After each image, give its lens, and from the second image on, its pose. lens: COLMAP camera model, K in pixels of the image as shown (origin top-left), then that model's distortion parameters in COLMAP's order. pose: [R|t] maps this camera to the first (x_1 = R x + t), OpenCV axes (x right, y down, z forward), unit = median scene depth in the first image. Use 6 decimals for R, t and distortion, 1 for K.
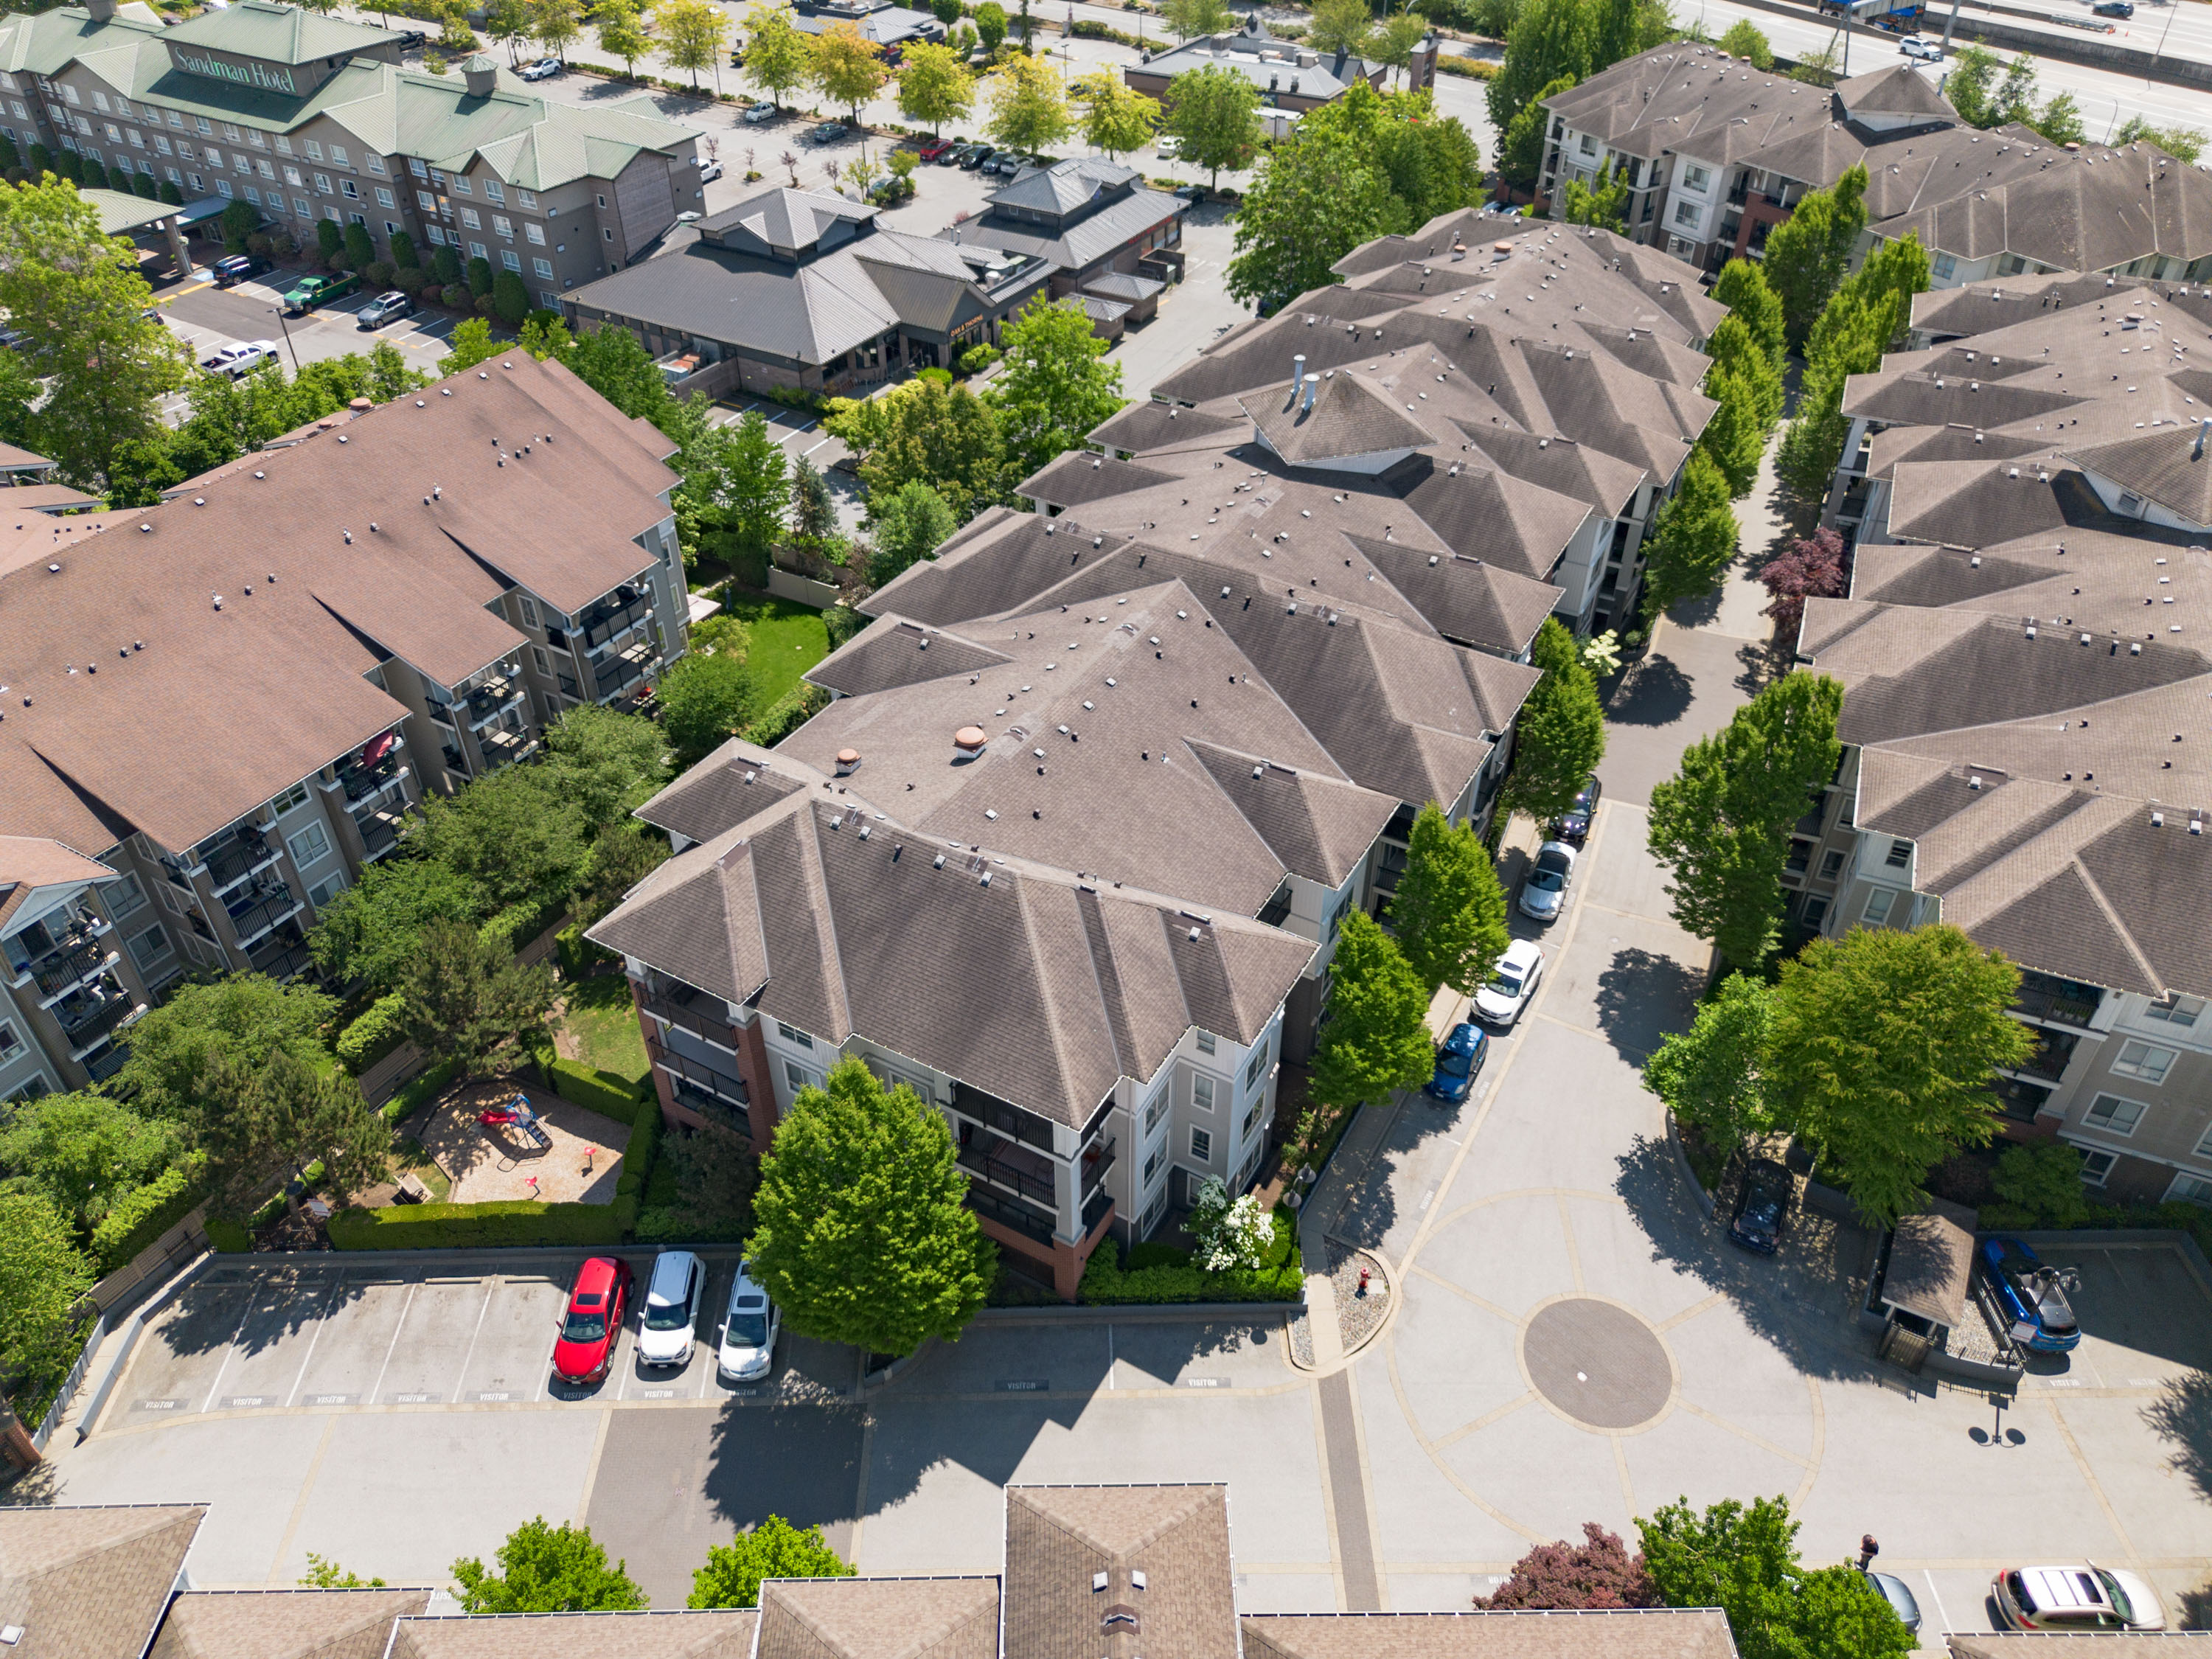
lens RADIAL K [[1612.3, 0, 1087.4], [0, 1612.3, 840.7], [0, 0, 1]] dist [0.056447, -0.049915]
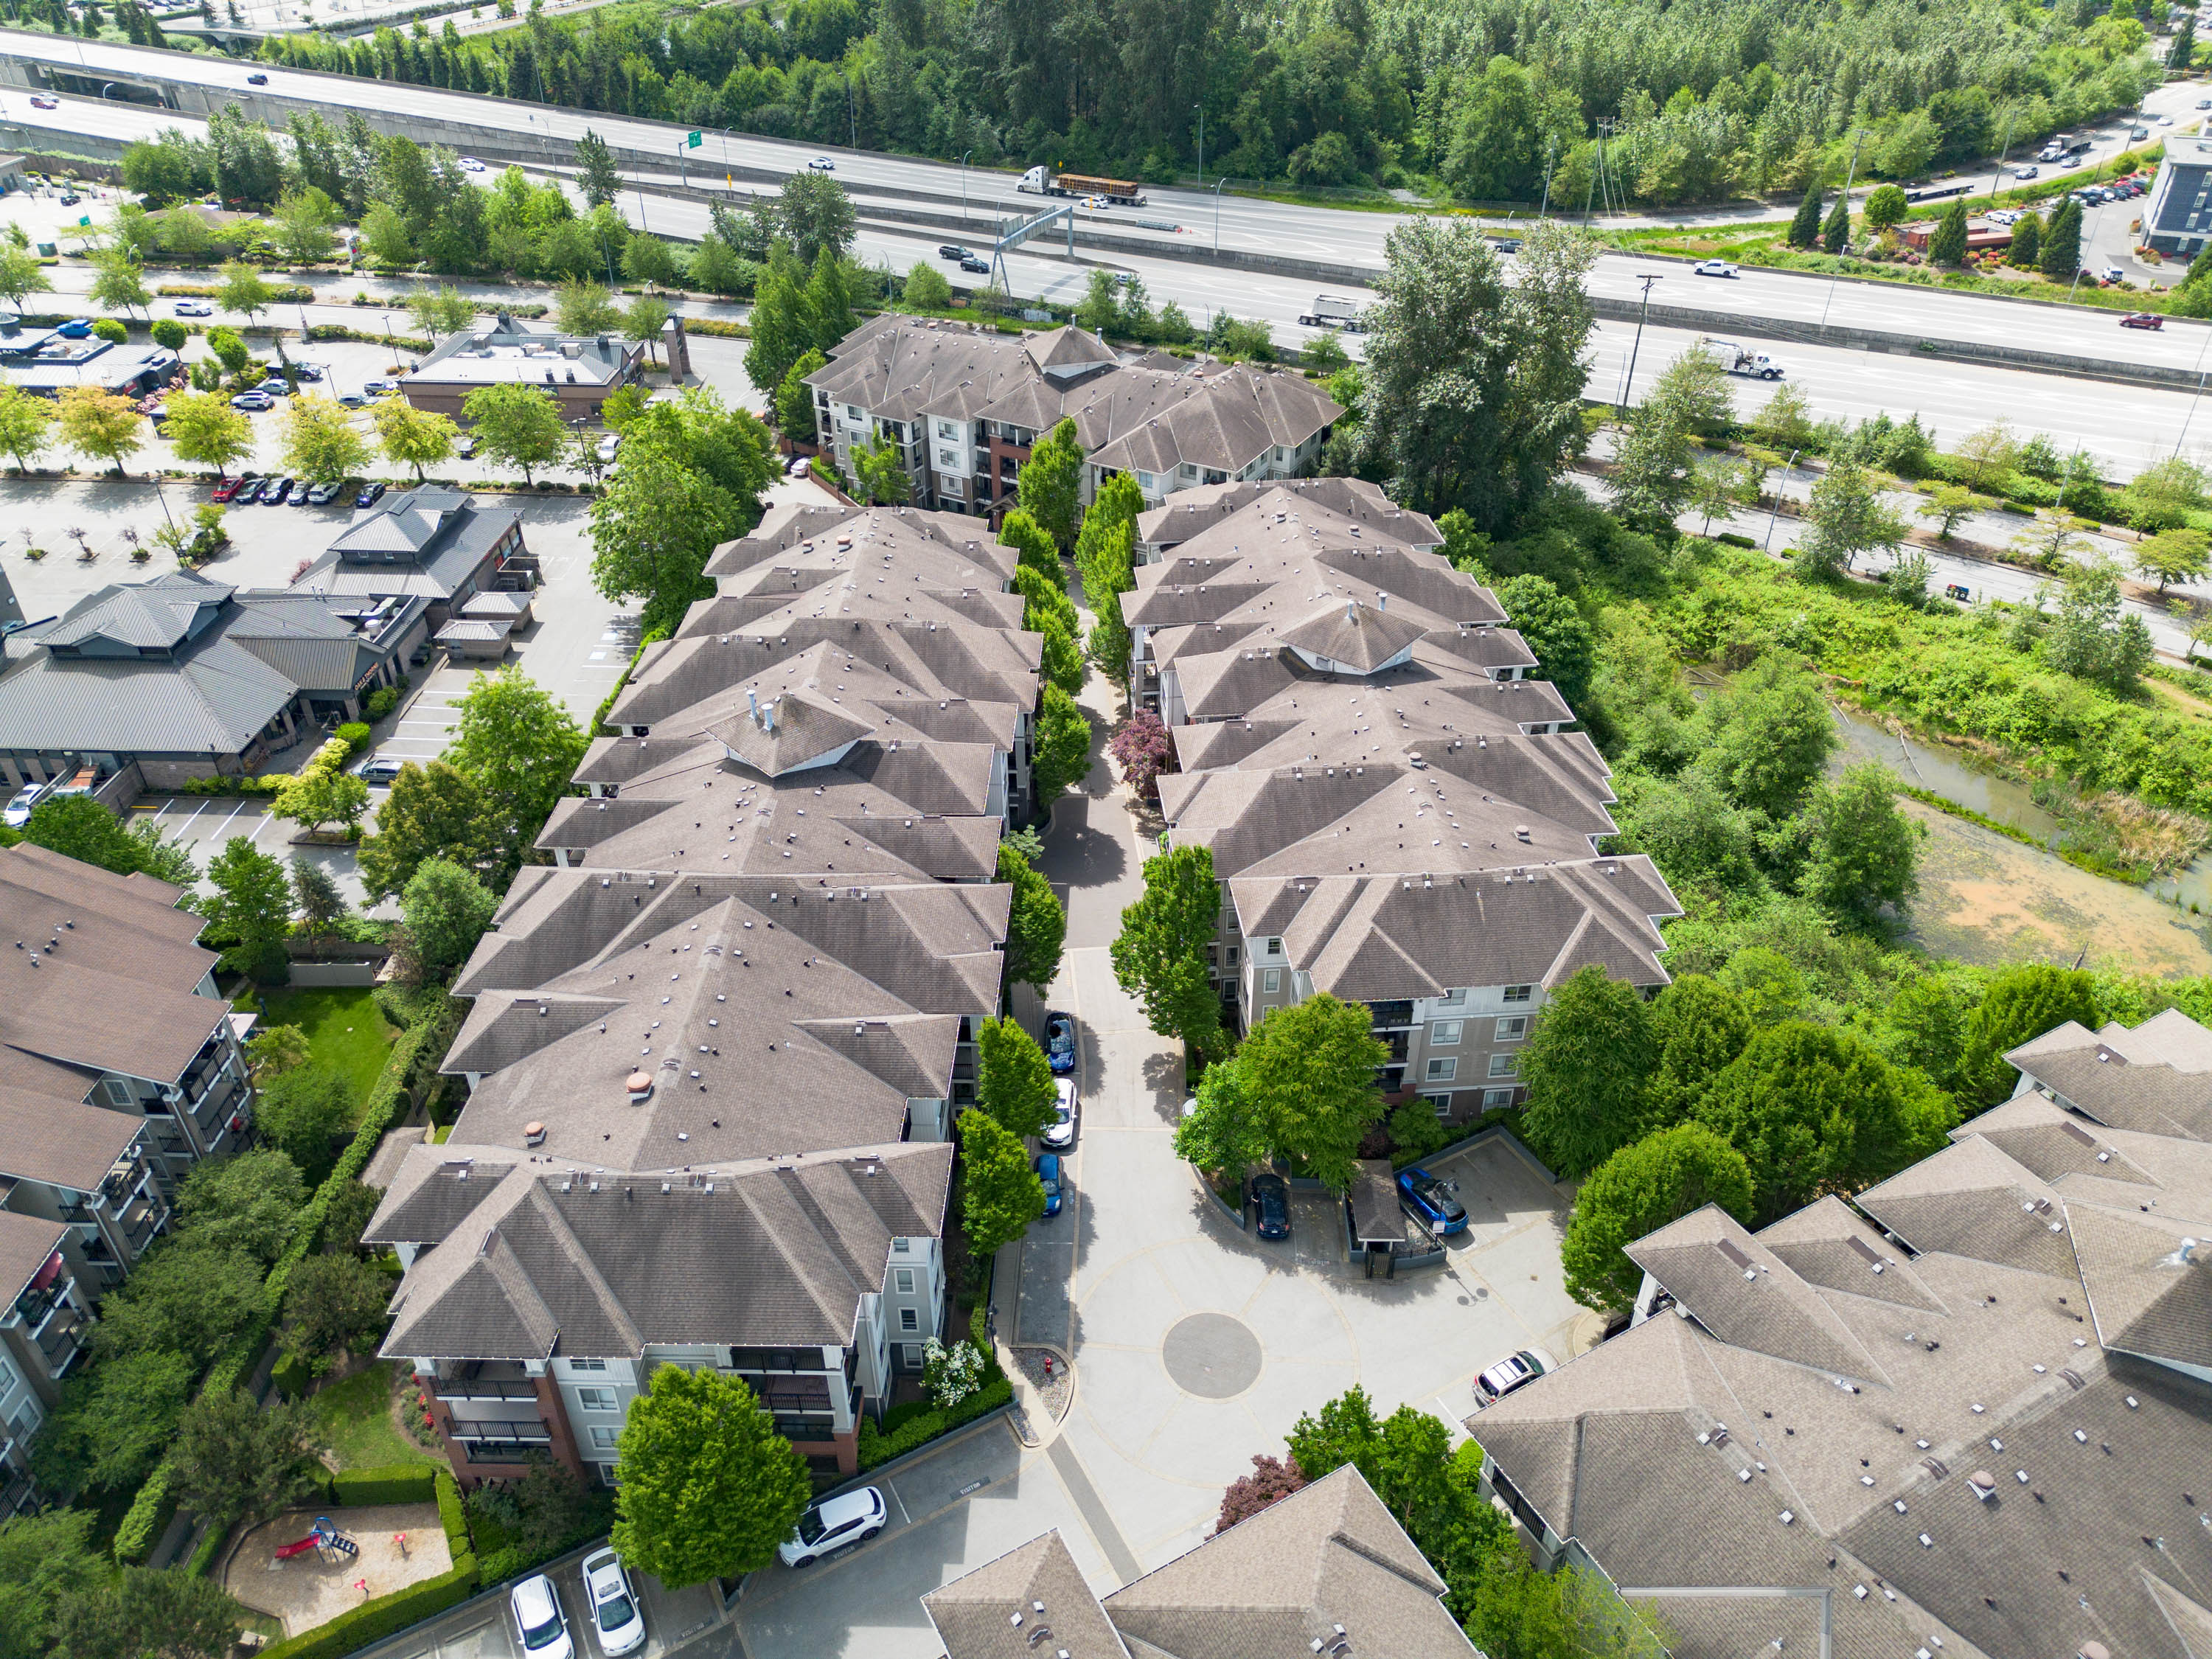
lens RADIAL K [[1612.3, 0, 1121.1], [0, 1612.3, 821.4], [0, 0, 1]] dist [0.056447, -0.049915]
pose [[0.875148, -0.268832, 0.402300, -0.162732], [0.299140, 0.954119, -0.013159, -0.106208], [-0.380305, 0.131860, 0.915413, -0.271285]]
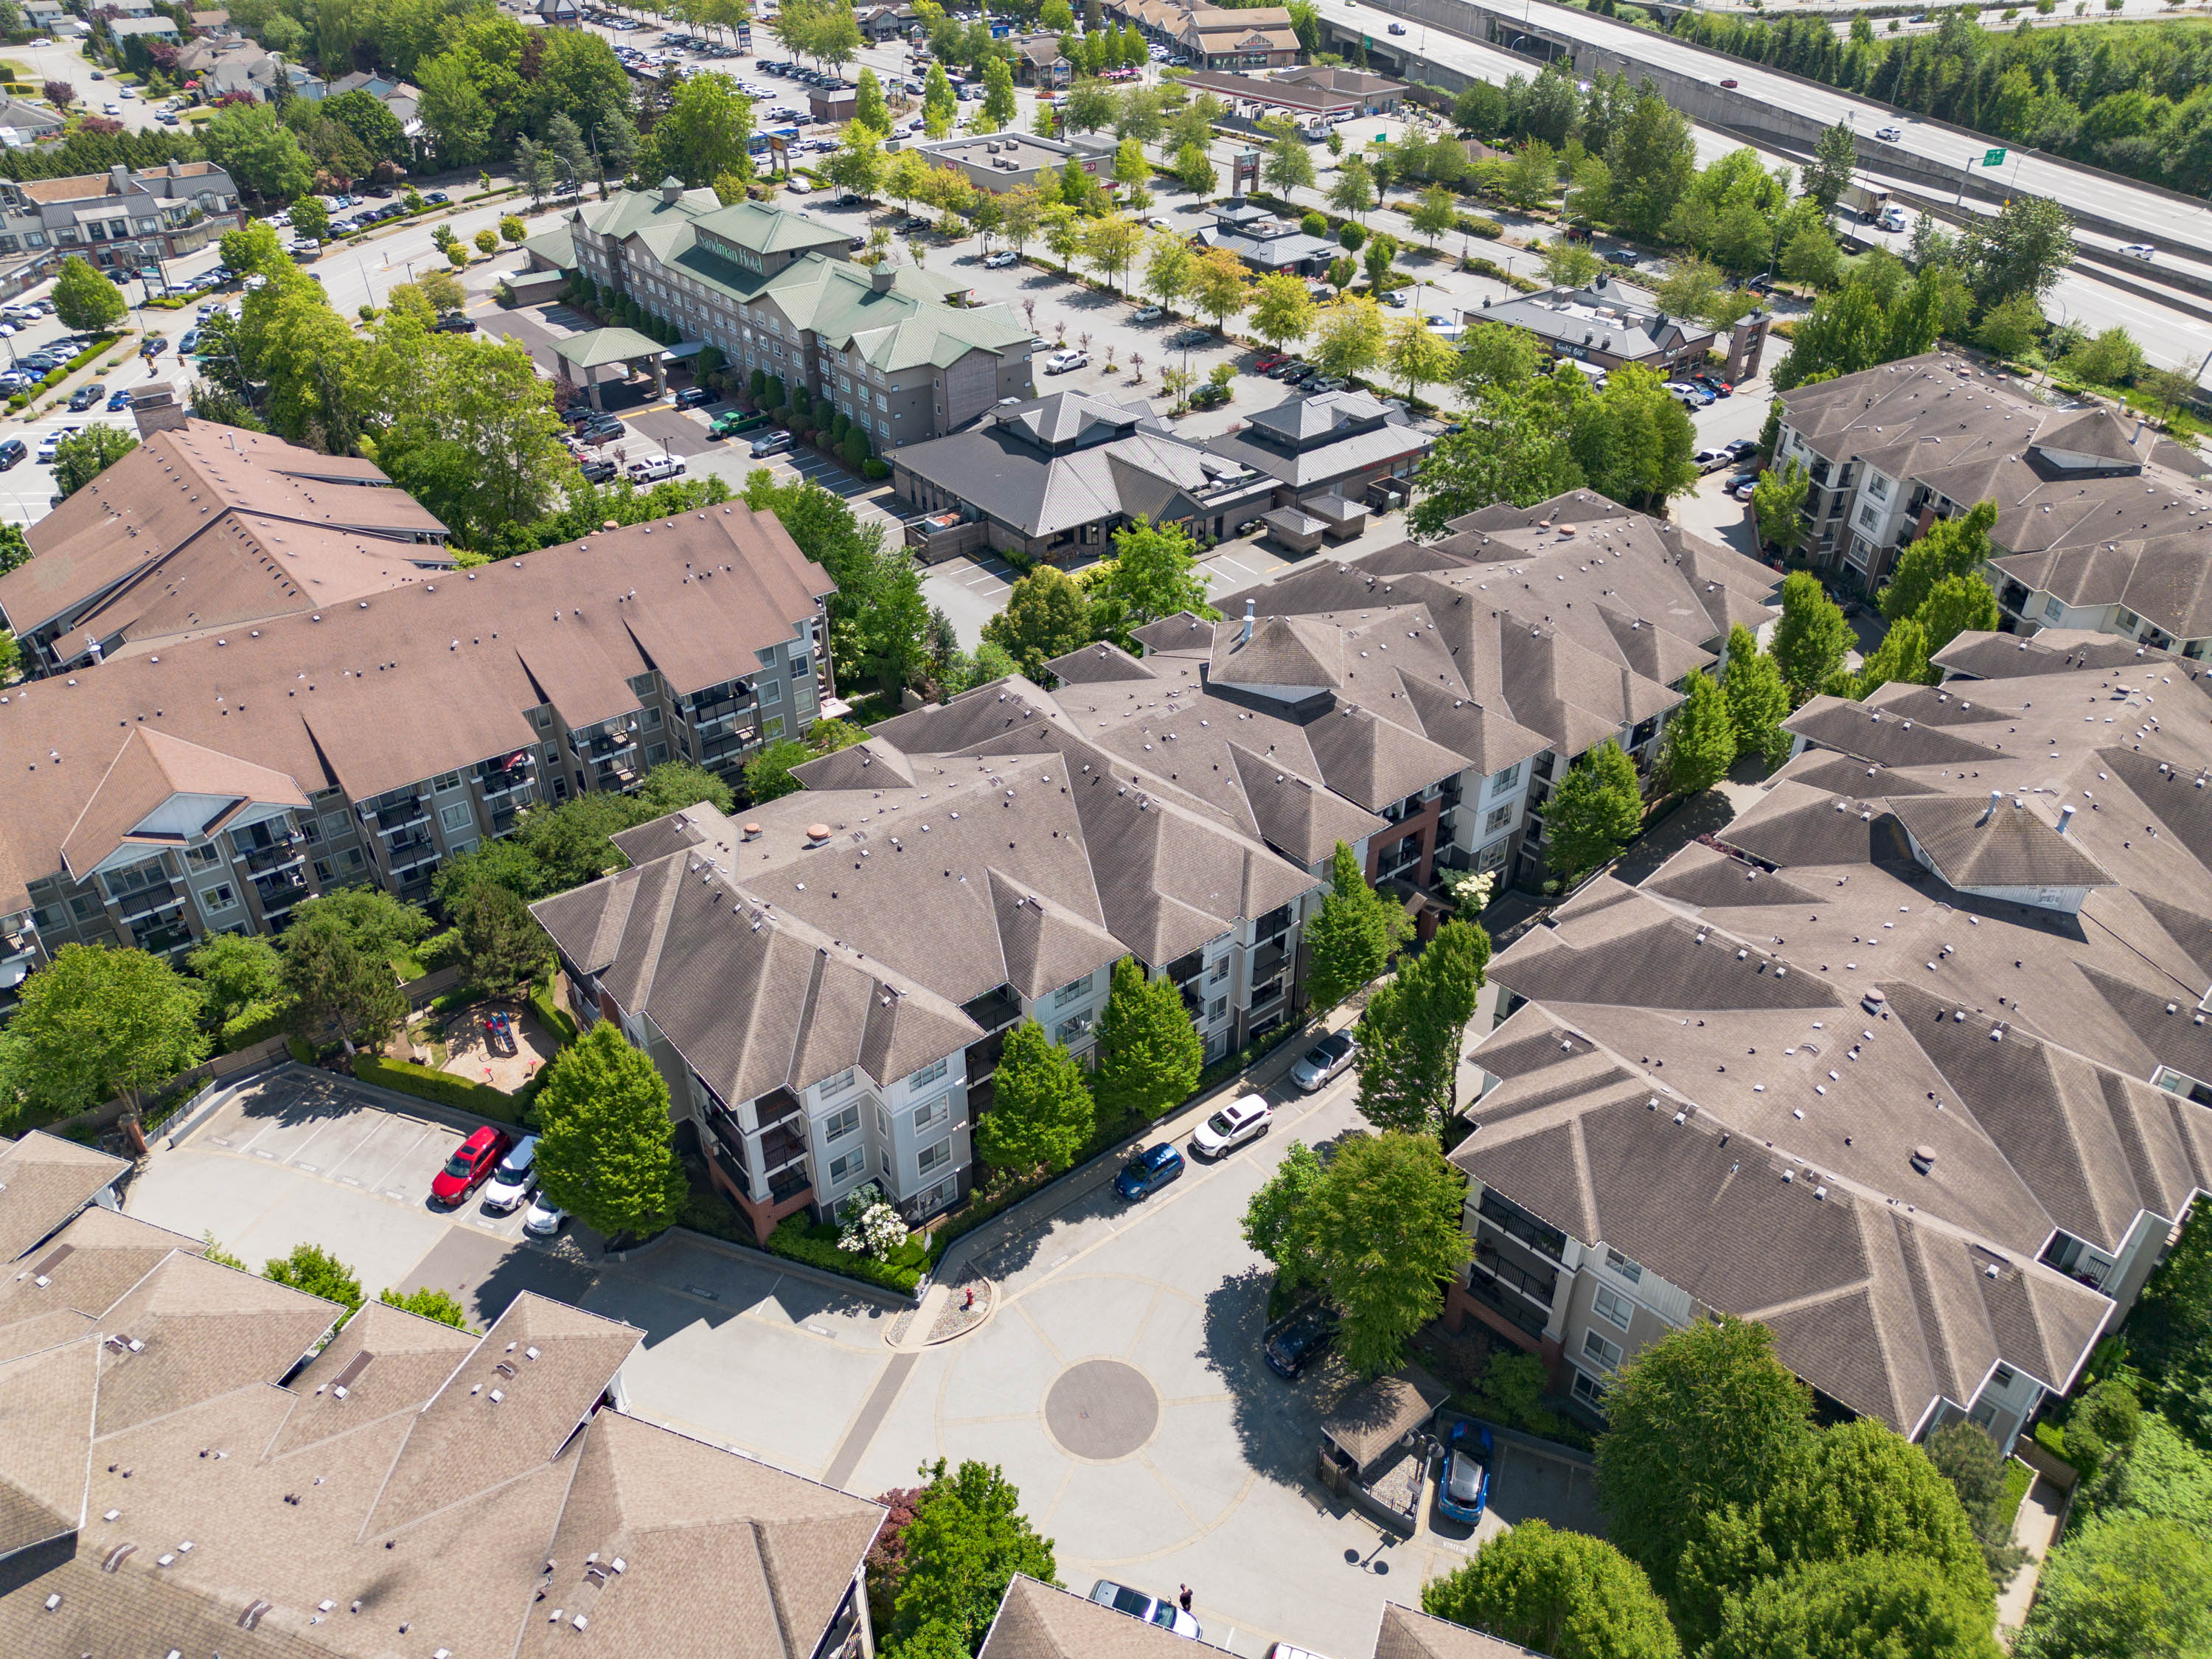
lens RADIAL K [[1612.3, 0, 1077.8], [0, 1612.3, 827.5], [0, 0, 1]] dist [0.056447, -0.049915]
pose [[0.928315, 0.204562, -0.310461, 0.459592], [-0.230435, 0.971870, -0.048666, -0.042221], [0.291772, 0.116719, 0.949340, -0.201417]]
